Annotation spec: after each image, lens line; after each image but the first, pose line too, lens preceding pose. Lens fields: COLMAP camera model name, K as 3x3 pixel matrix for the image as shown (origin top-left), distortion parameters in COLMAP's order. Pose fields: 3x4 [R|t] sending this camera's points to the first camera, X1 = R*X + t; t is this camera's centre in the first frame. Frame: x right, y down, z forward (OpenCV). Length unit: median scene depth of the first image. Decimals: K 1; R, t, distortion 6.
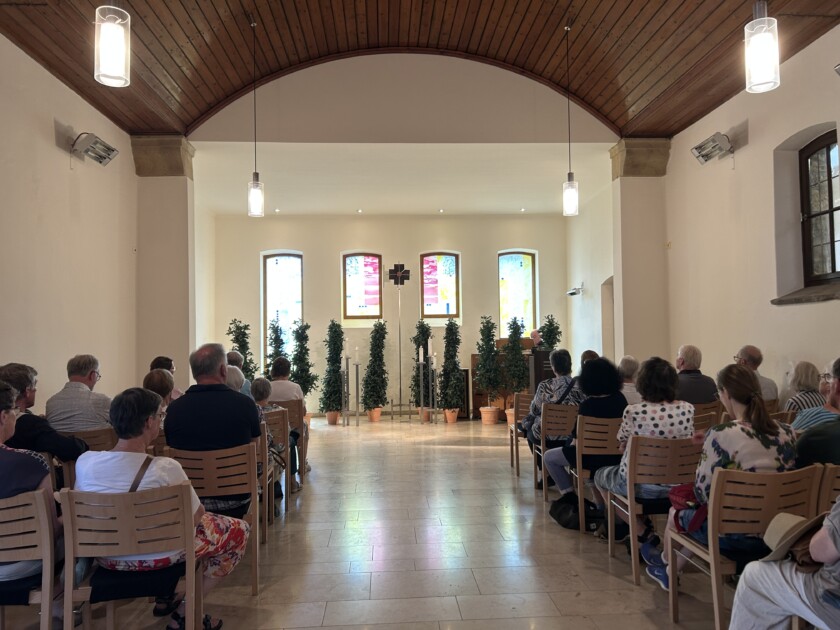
lens RADIAL K [[628.9, 0, 424.3], [0, 628.9, 315.1], [0, 0, 1]] dist [0.034054, -0.024113]
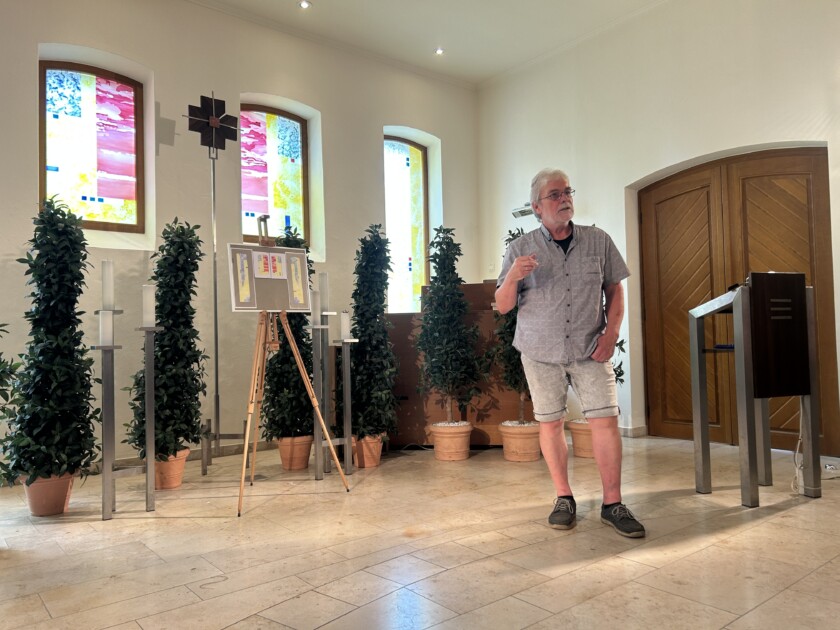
lens RADIAL K [[628.9, 0, 413.7], [0, 628.9, 317.0], [0, 0, 1]] dist [0.034054, -0.024113]
pose [[0.819285, 0.015601, 0.573174, -0.160967], [-0.011376, 0.999875, -0.010955, 0.063843], [-0.573274, 0.002454, 0.819360, 0.550566]]
